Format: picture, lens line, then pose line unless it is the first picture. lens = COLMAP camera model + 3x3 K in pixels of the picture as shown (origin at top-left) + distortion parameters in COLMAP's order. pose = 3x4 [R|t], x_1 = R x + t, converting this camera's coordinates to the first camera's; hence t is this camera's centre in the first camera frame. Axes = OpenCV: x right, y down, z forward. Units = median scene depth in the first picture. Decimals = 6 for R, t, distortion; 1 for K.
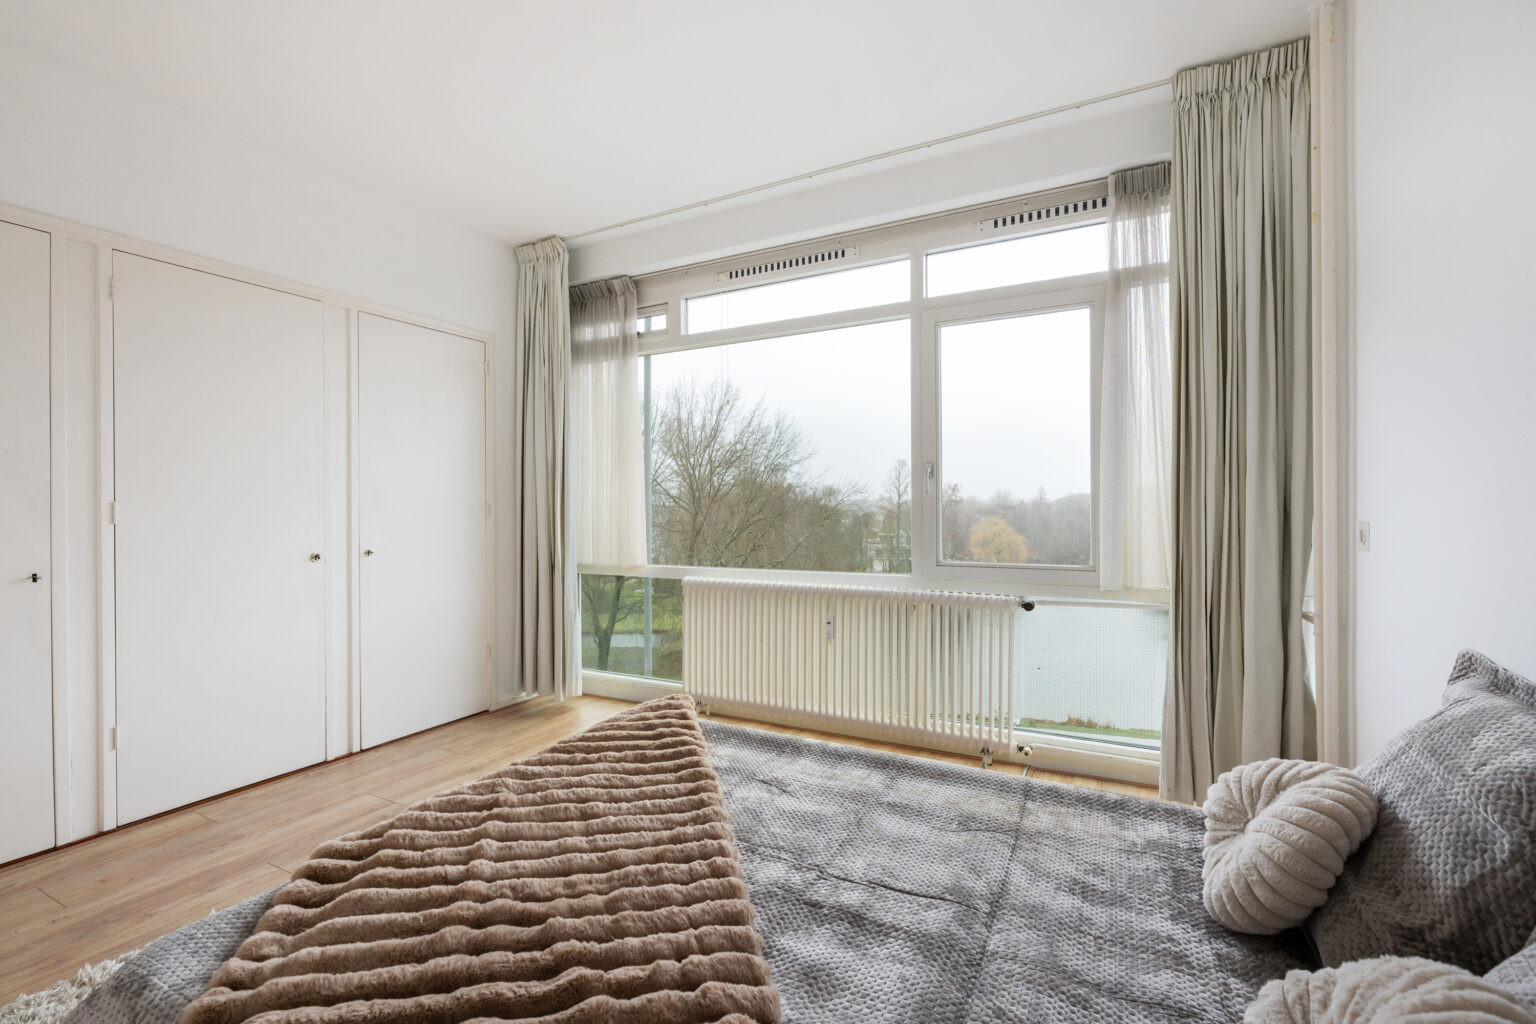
lens RADIAL K [[675.9, 0, 778.3], [0, 675.9, 507.6], [0, 0, 1]] dist [-0.001403, -0.000219]
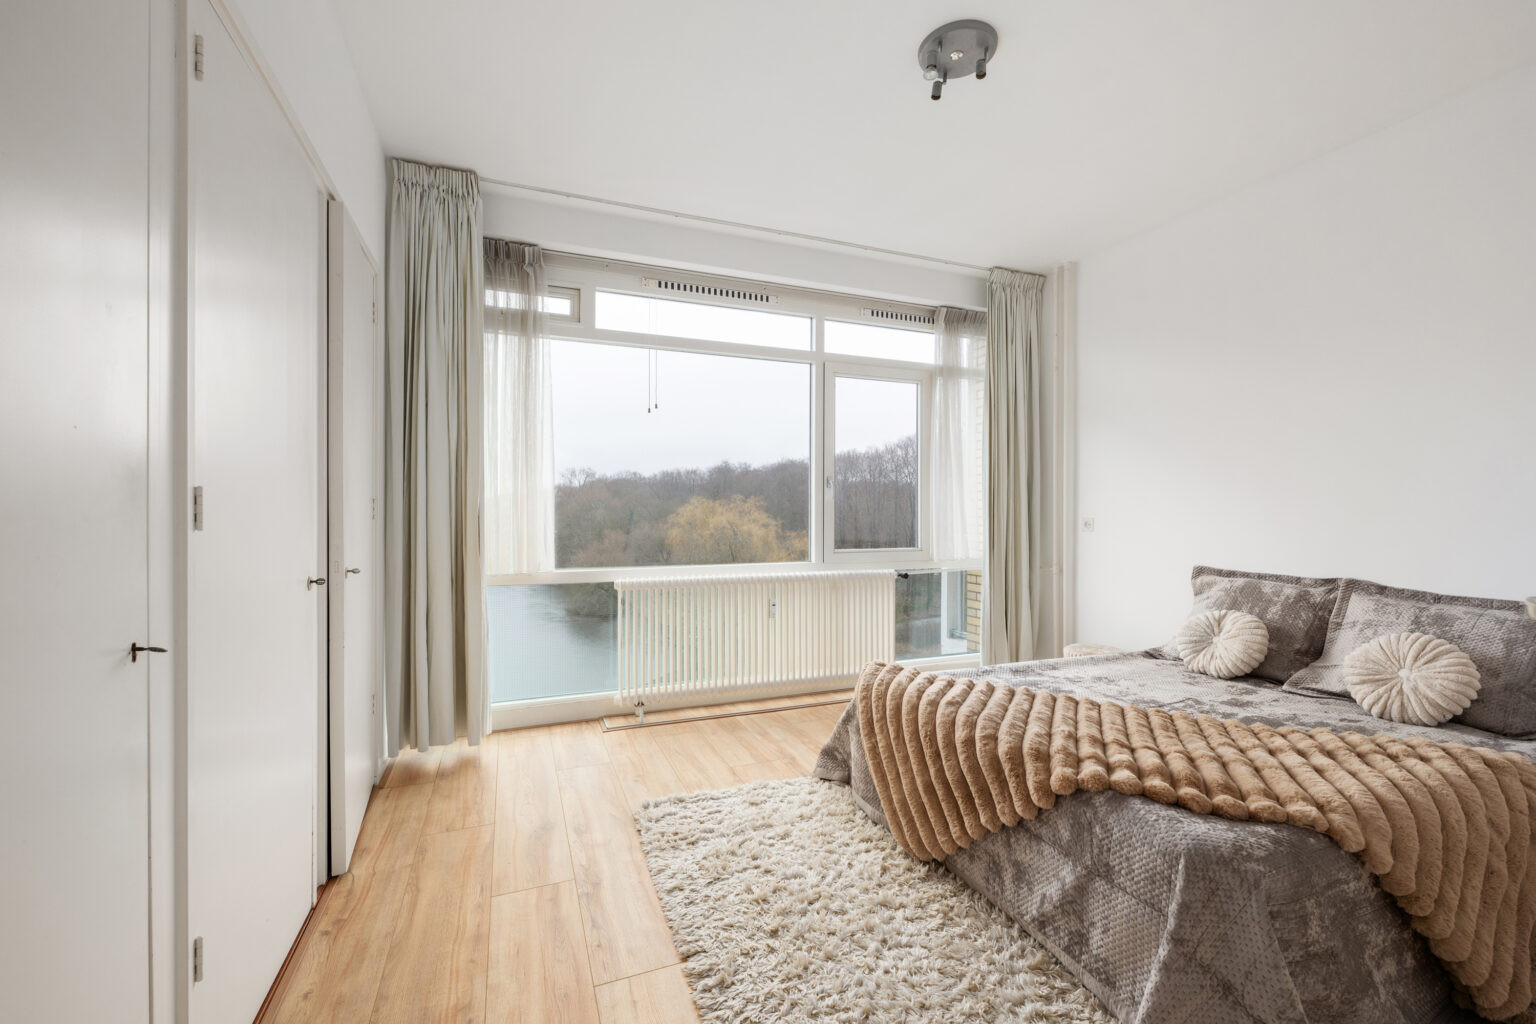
lens RADIAL K [[631.8, 0, 767.5], [0, 631.8, 511.4], [0, 0, 1]] dist [-0.001241, -0.000251]
pose [[0.644830, 0.004371, 0.764313, -0.777296], [-0.005828, 0.999983, -0.000803, 0.004266], [-0.764304, -0.003937, 0.644845, 0.275508]]
